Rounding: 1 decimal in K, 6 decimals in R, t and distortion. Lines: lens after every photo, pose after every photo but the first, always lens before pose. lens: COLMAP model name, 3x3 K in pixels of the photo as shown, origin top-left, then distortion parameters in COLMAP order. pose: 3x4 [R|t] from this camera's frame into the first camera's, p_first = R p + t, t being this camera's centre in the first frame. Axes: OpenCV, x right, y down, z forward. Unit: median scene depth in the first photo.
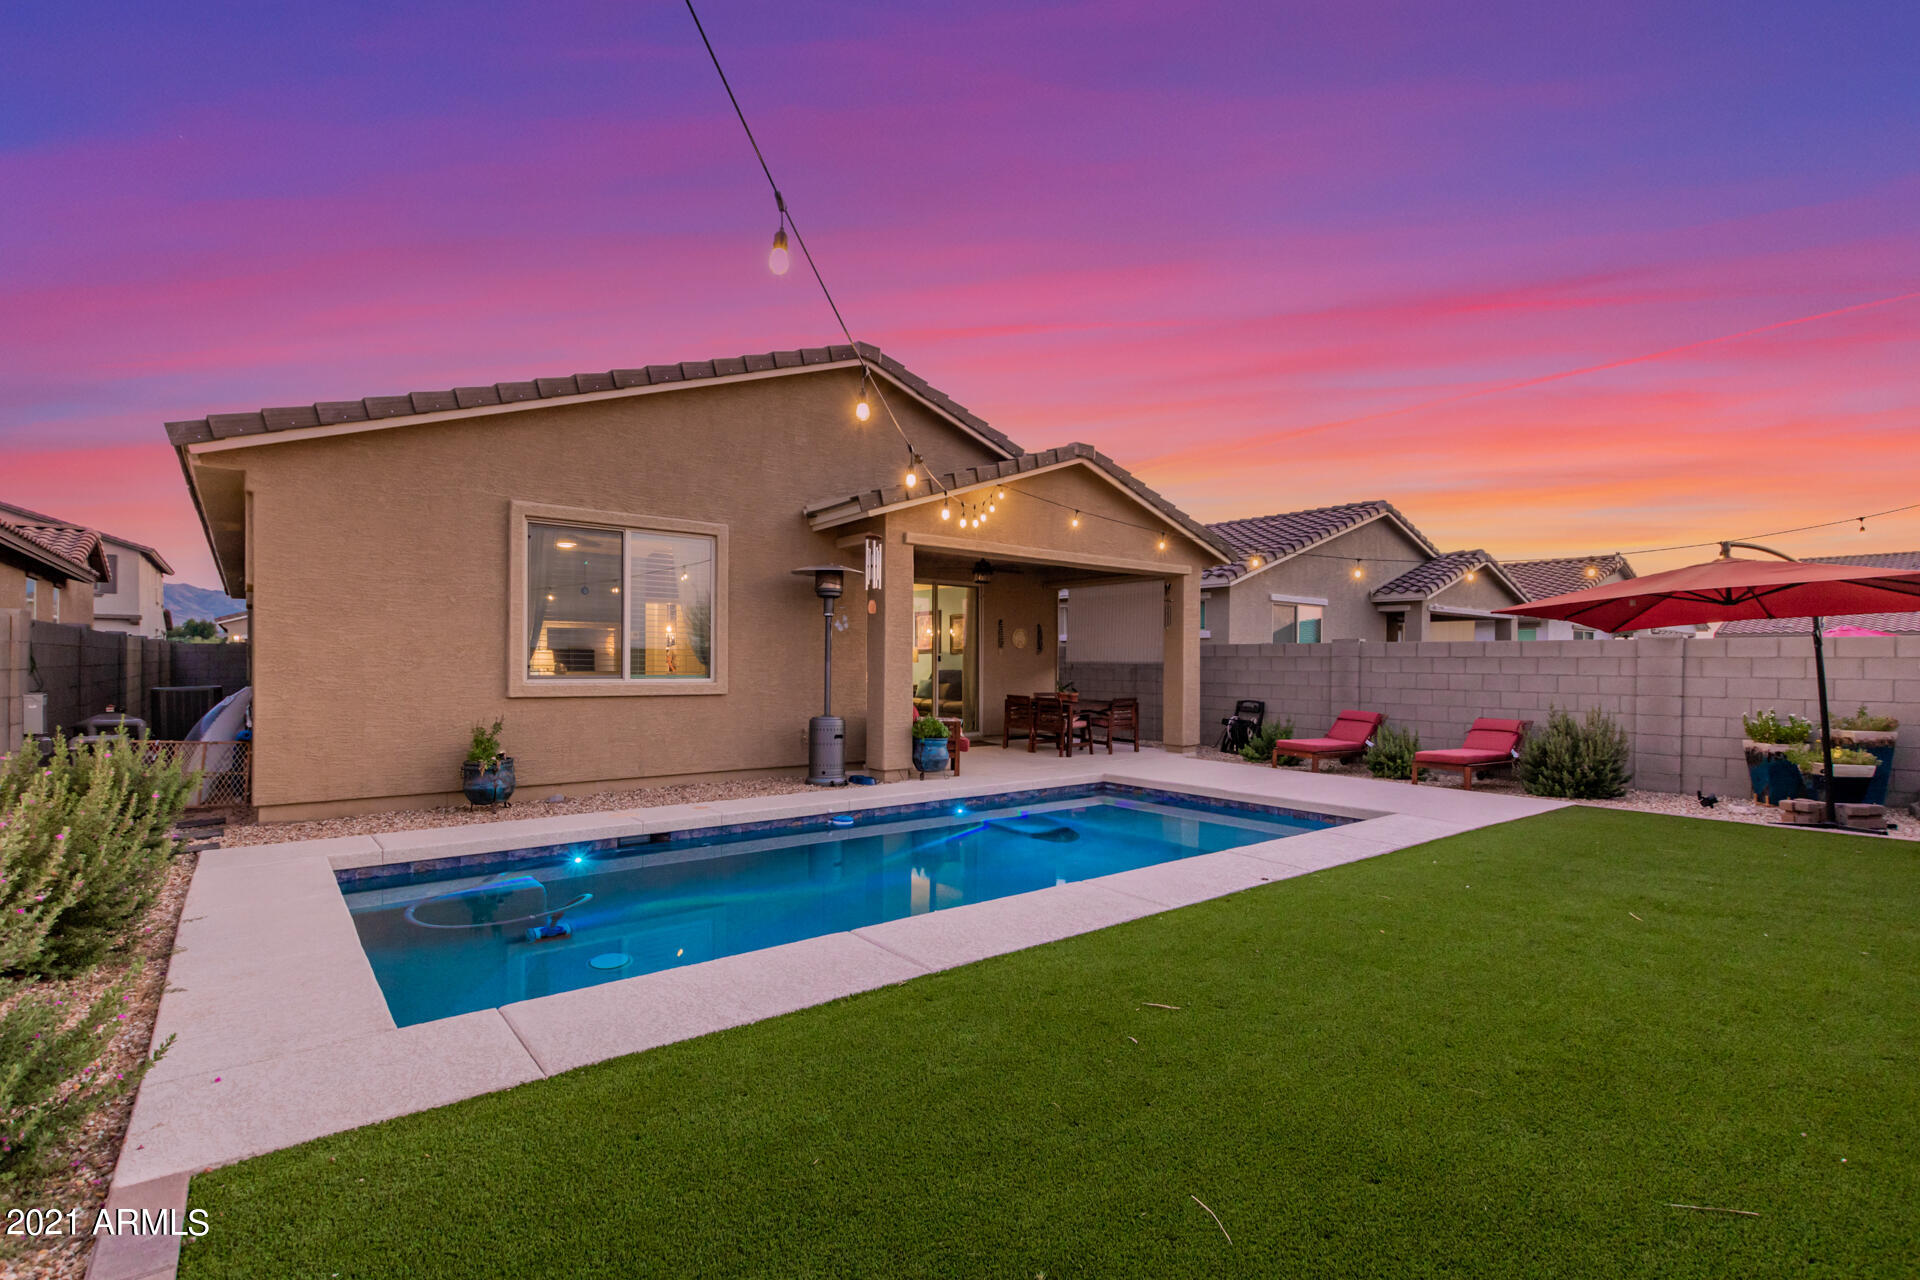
lens RADIAL K [[885.5, 0, 974.1], [0, 885.5, 650.7], [0, 0, 1]] dist [0.006974, -0.001458]
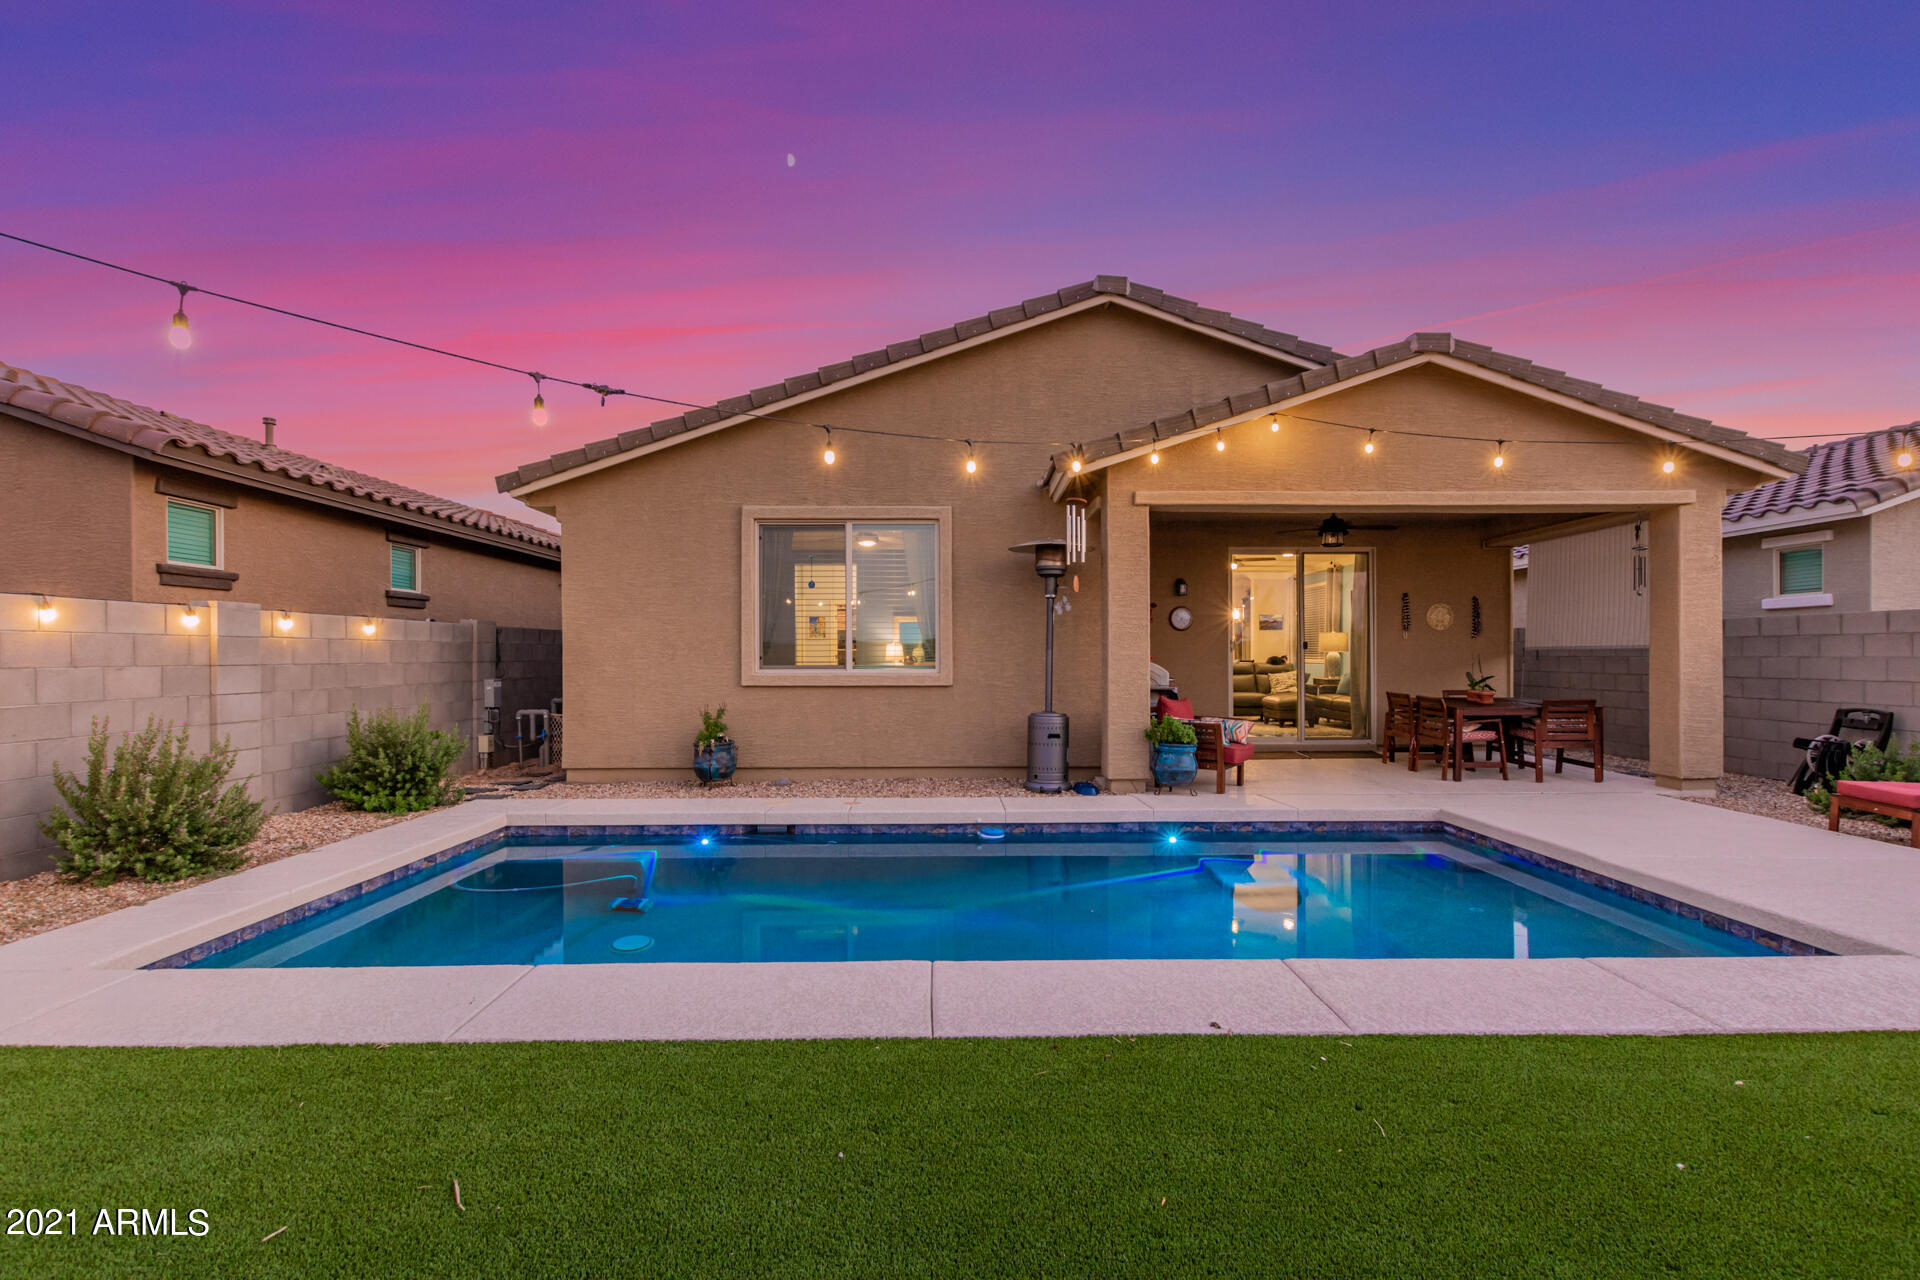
lens RADIAL K [[885.5, 0, 957.1], [0, 885.5, 650.6], [0, 0, 1]] dist [0.006974, -0.001458]
pose [[0.783563, -0.011645, -0.621204, 0.307351], [0.017418, 0.999843, 0.003228, 0.008337], [0.621068, -0.013349, 0.783643, 0.256362]]
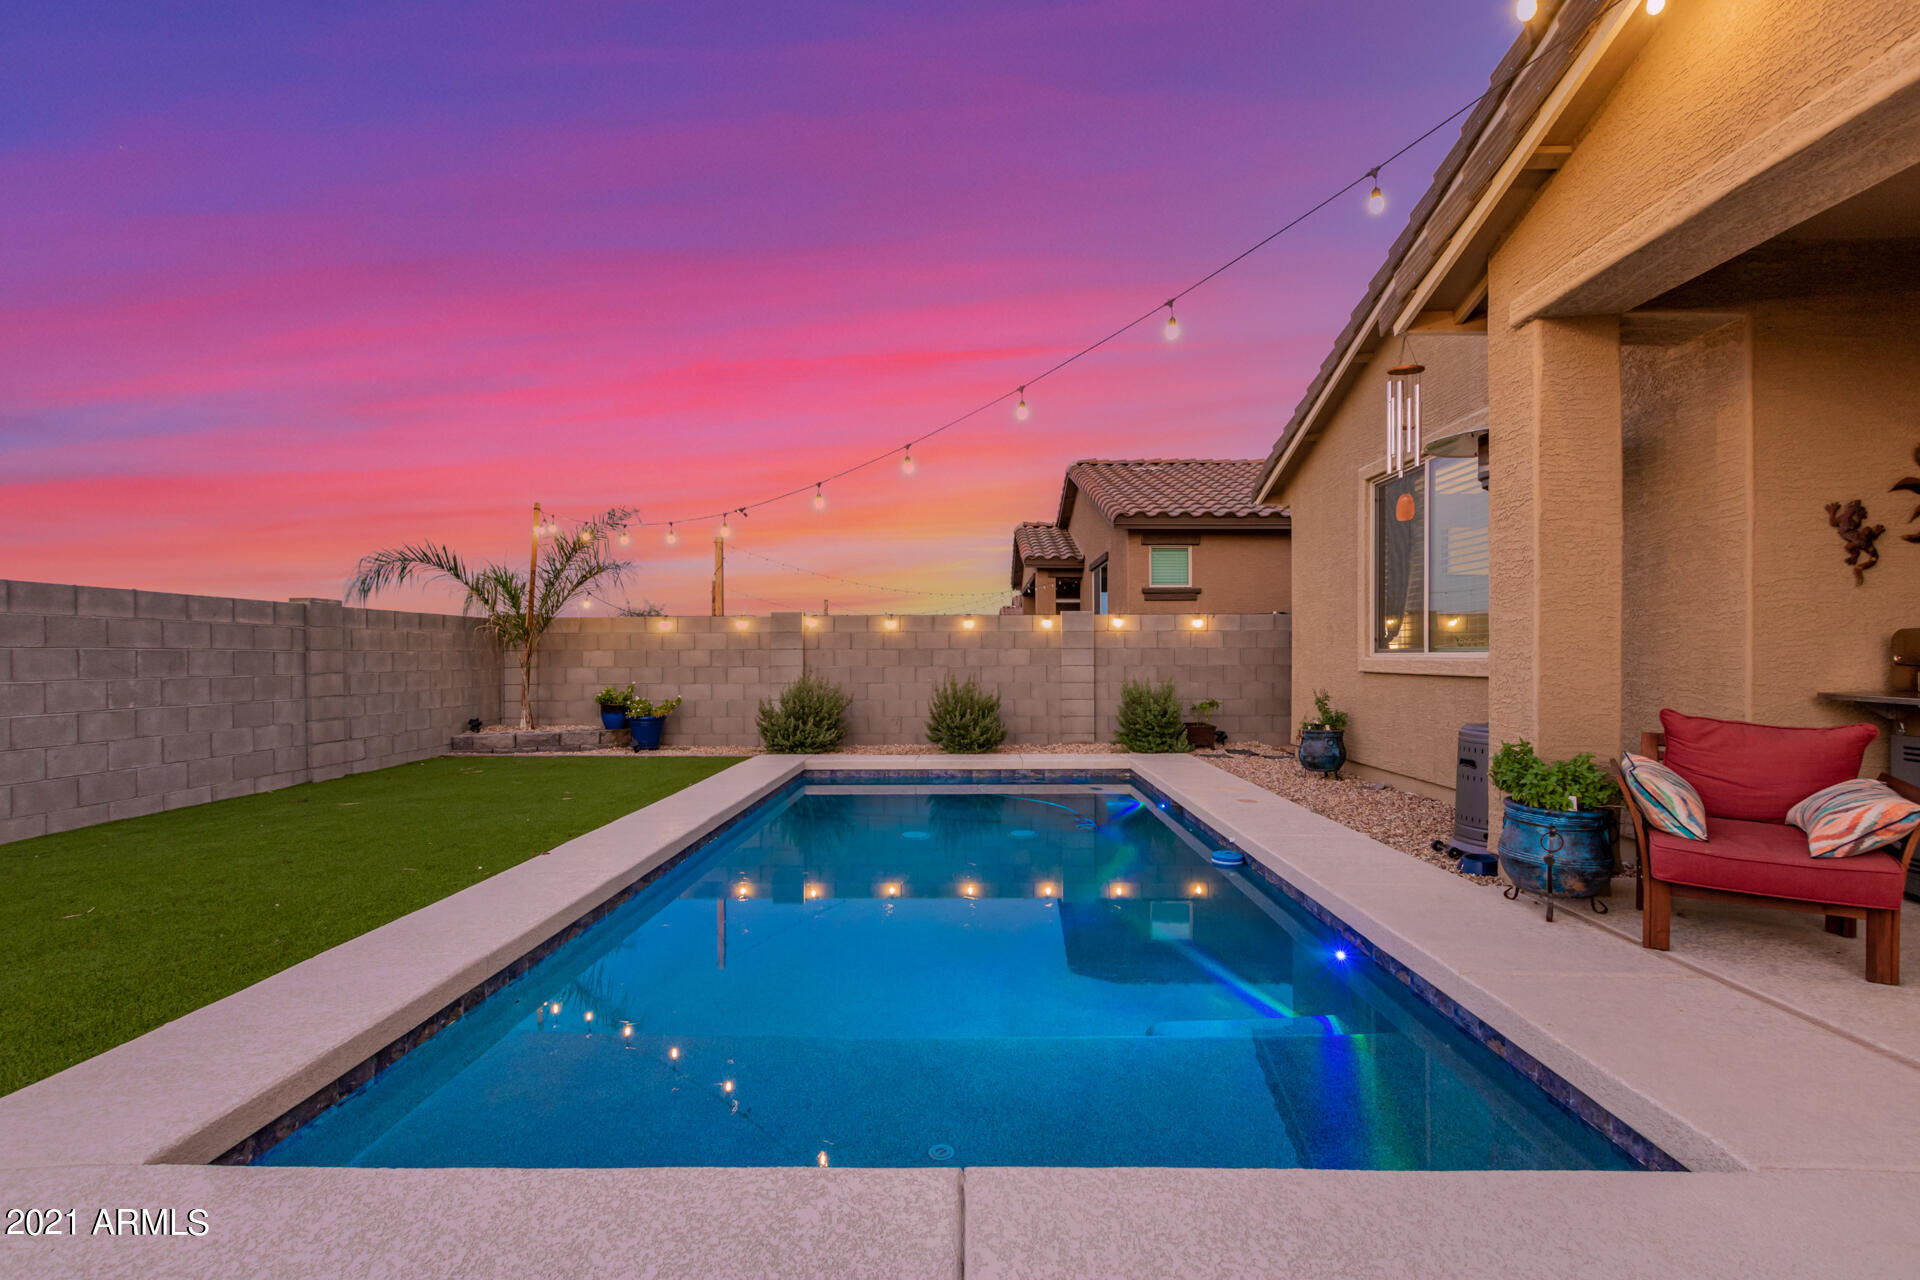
lens RADIAL K [[885.5, 0, 956.9], [0, 885.5, 664.0], [0, 0, 1]] dist [0.006974, -0.001458]
pose [[-0.646654, 0.000768, -0.762783, 0.423044], [0.008748, 0.999941, -0.006409, 0.038319], [0.762734, -0.010817, -0.646622, 1.078372]]
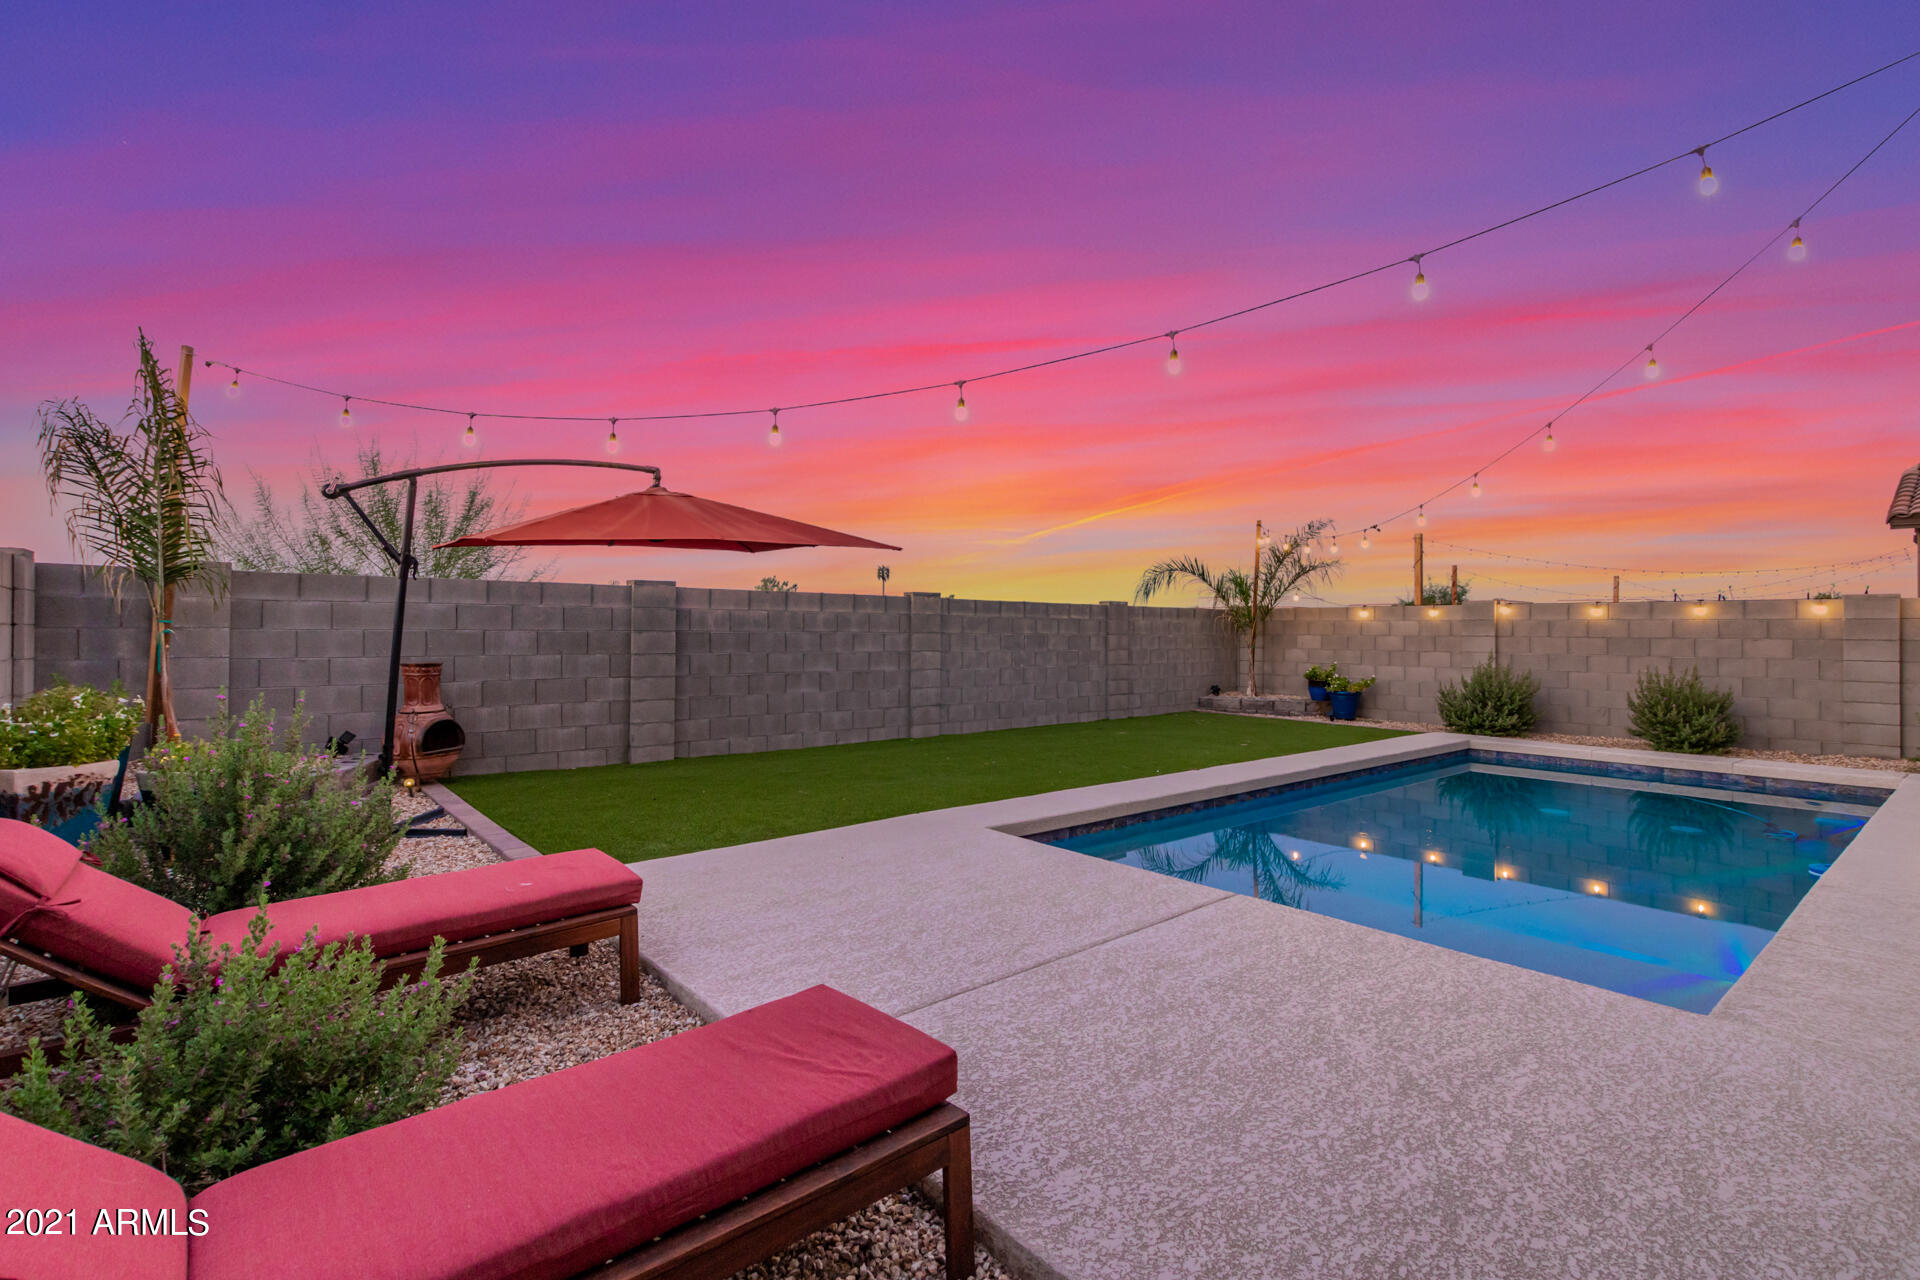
lens RADIAL K [[885.5, 0, 972.8], [0, 885.5, 626.0], [0, 0, 1]] dist [0.006974, -0.001458]
pose [[-0.999534, -0.016490, -0.025681, 0.412546], [-0.015981, 0.999675, -0.019876, 0.031131], [0.026001, -0.019456, -0.999473, 1.367752]]
